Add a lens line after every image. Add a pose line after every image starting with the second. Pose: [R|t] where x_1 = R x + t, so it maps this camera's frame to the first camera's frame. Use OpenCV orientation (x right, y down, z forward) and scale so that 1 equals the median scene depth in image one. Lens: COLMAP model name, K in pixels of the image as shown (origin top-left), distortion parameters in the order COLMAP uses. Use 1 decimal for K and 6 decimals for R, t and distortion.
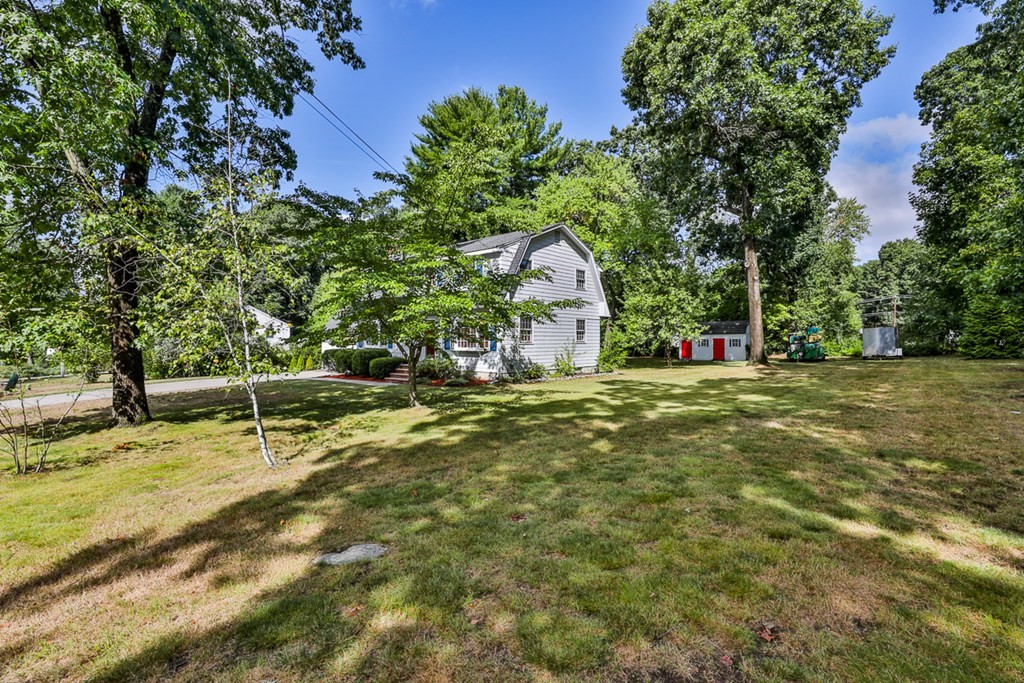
lens RADIAL K [[483.3, 0, 515.9], [0, 483.3, 335.1], [0, 0, 1]] dist [-0.027528, 0.001087]
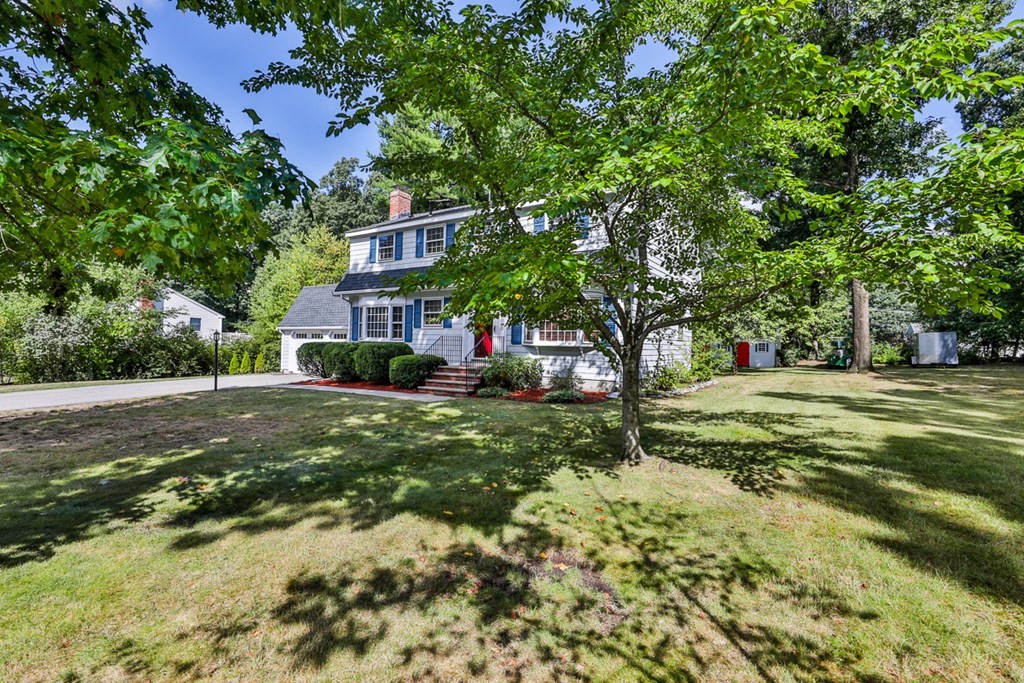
lens RADIAL K [[483.3, 0, 515.9], [0, 483.3, 335.1], [0, 0, 1]] dist [-0.027528, 0.001087]
pose [[0.989415, 0.022831, 0.143306, -0.231678], [-0.021401, 0.999705, -0.011507, 0.024324], [-0.143526, 0.008318, 0.989612, 0.344978]]
